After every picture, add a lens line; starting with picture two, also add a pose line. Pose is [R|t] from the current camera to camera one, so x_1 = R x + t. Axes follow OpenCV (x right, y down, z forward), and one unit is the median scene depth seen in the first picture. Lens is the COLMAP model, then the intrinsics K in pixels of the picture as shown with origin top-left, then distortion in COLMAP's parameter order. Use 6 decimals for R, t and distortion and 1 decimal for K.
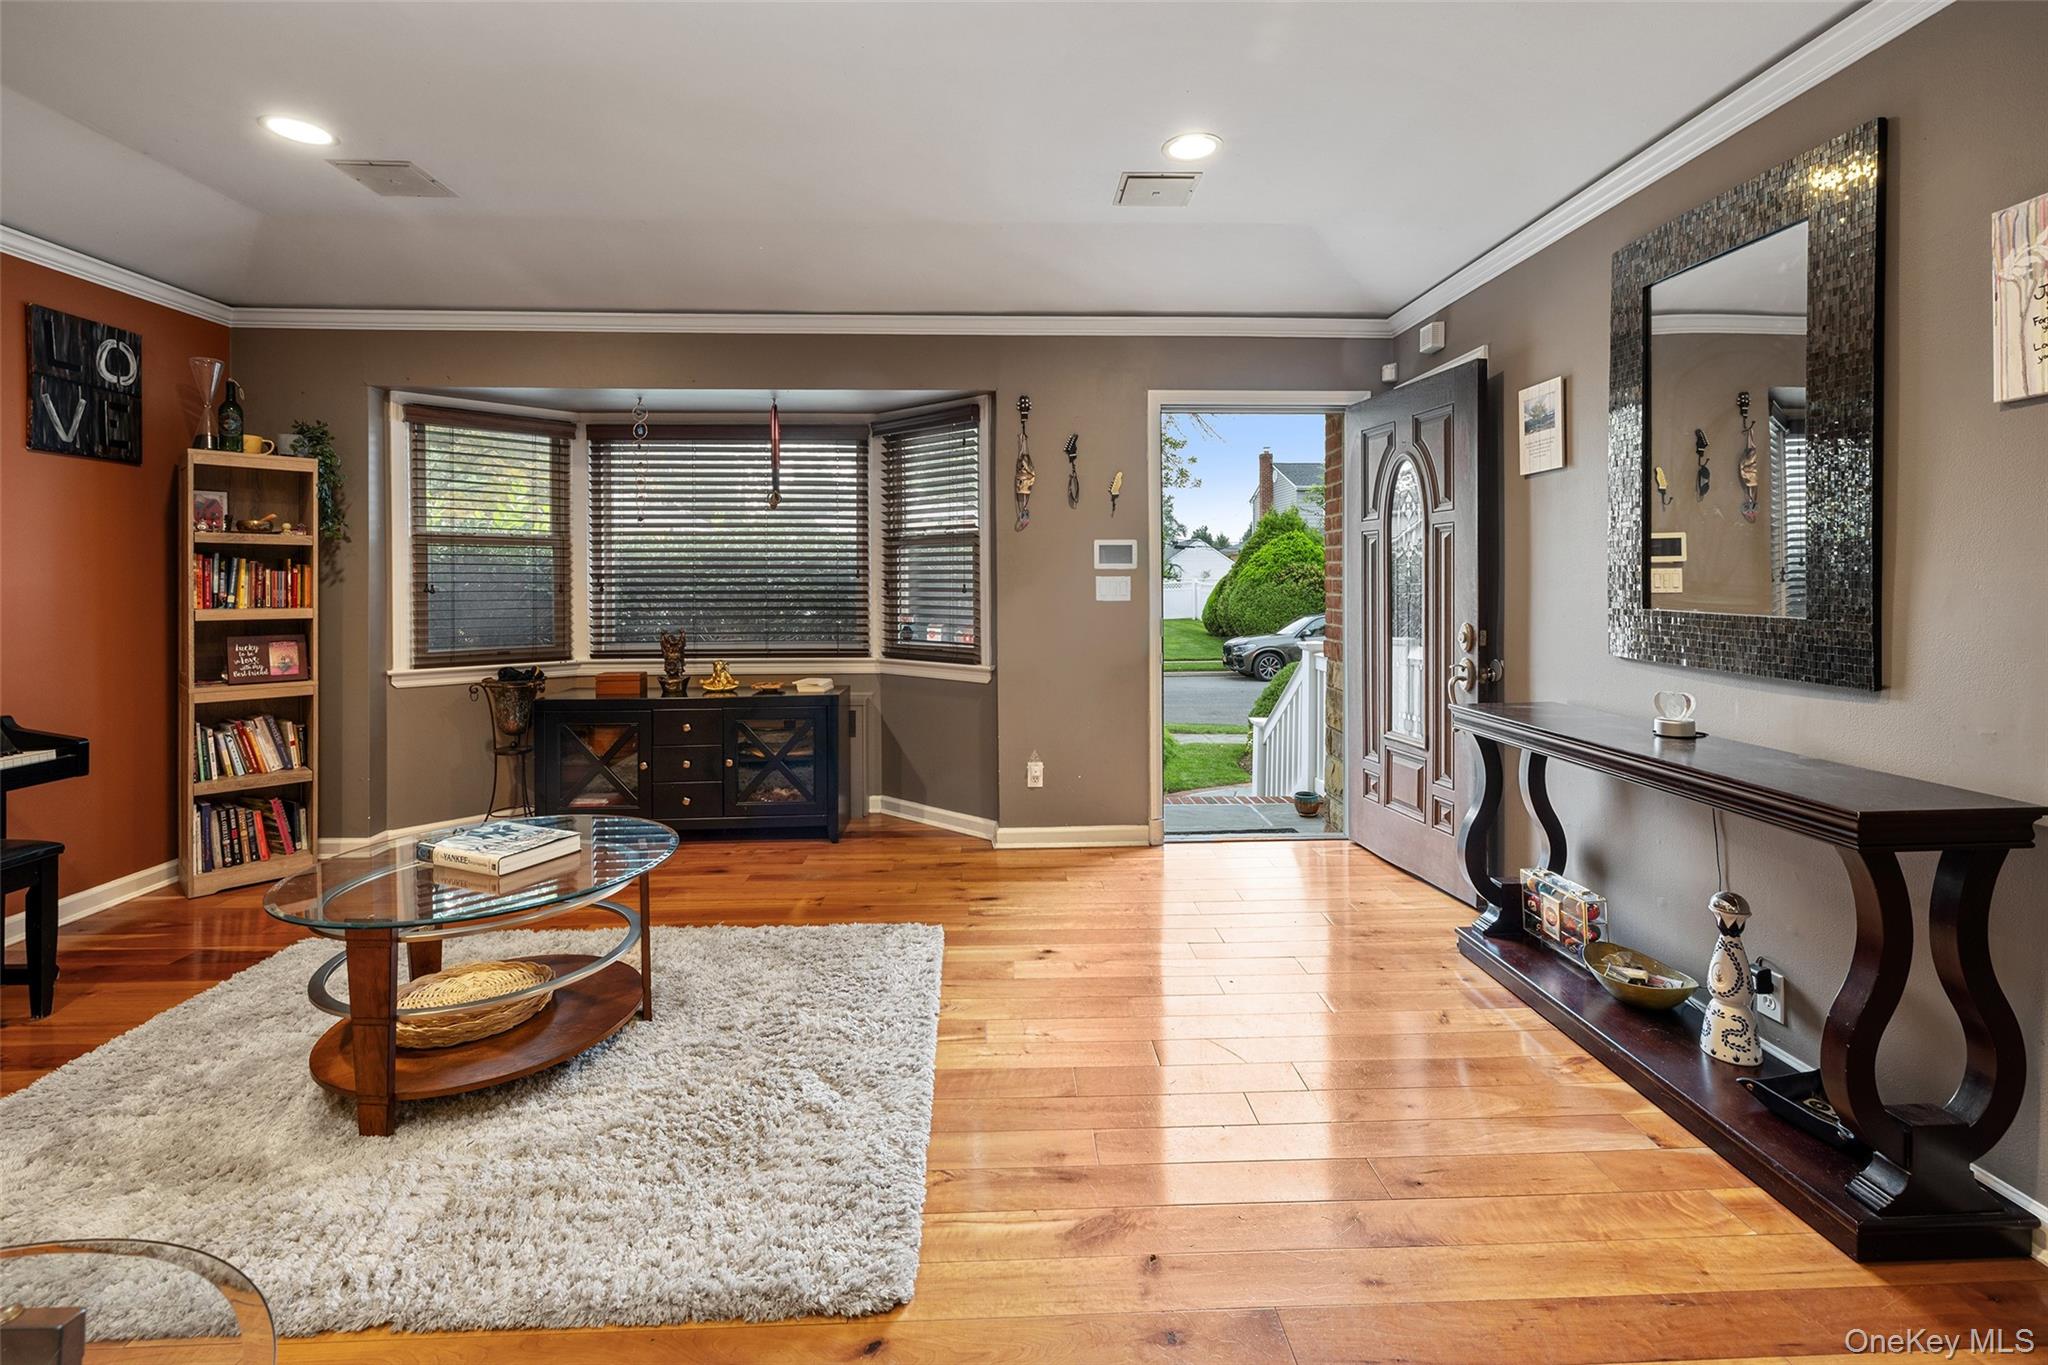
lens RADIAL K [[919.4, 0, 1024.2], [0, 919.4, 571.8], [0, 0, 1]] dist [0.001001, 0.000377]
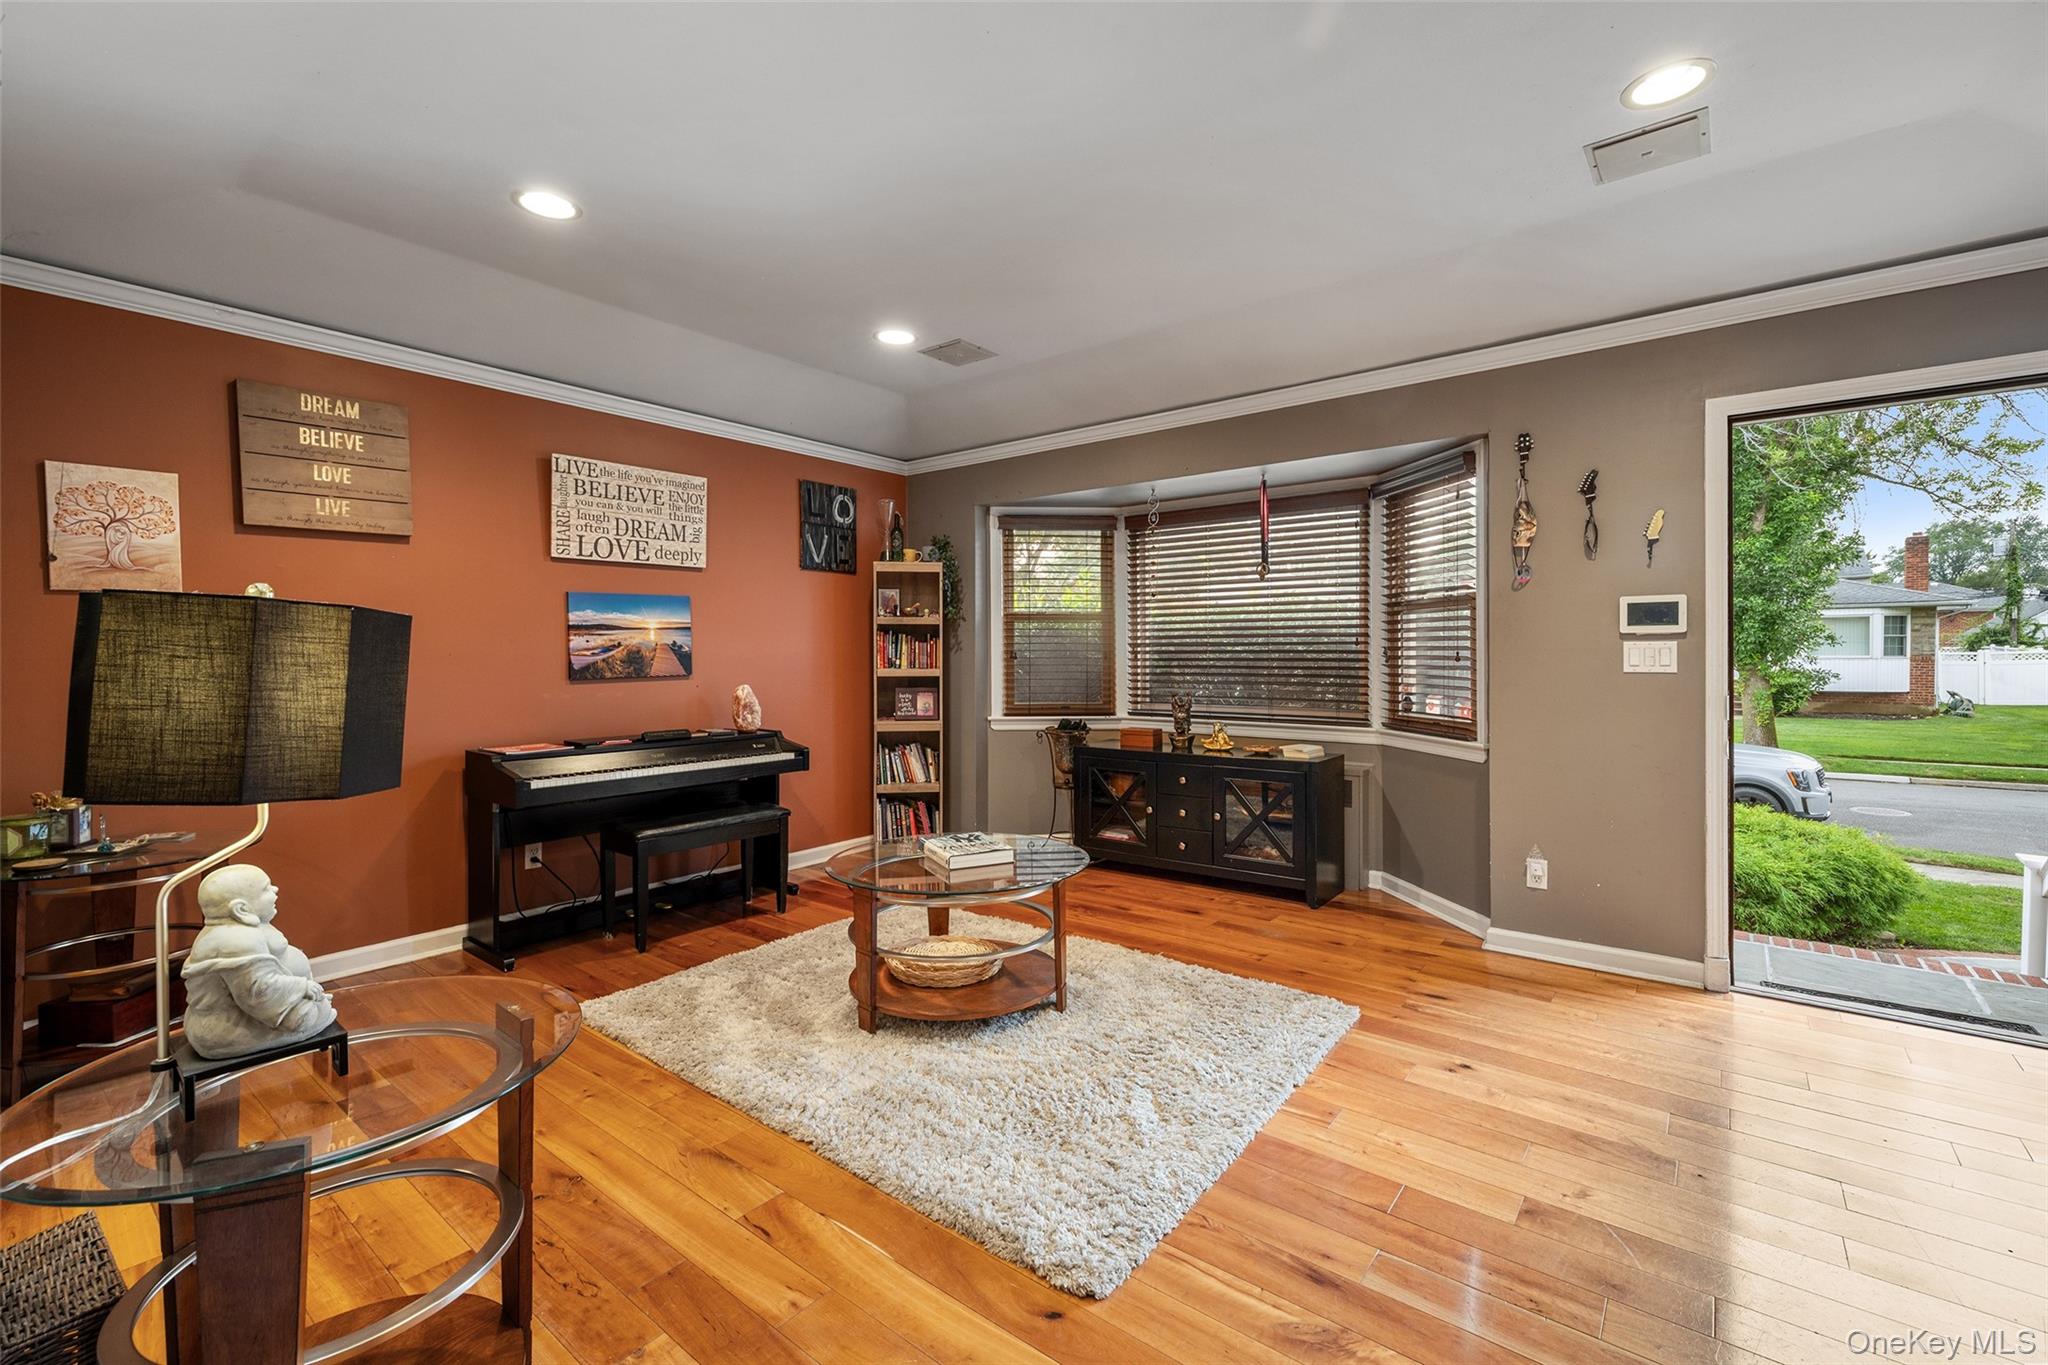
lens RADIAL K [[900.1, 0, 1026.4], [0, 900.1, 647.4], [0, 0, 1]] dist [0.000129, 0.000101]
pose [[0.746660, -0.003990, -0.665193, 0.237418], [0.007896, 0.999965, 0.002865, 0.003653], [0.665158, -0.007392, 0.746666, 0.063090]]
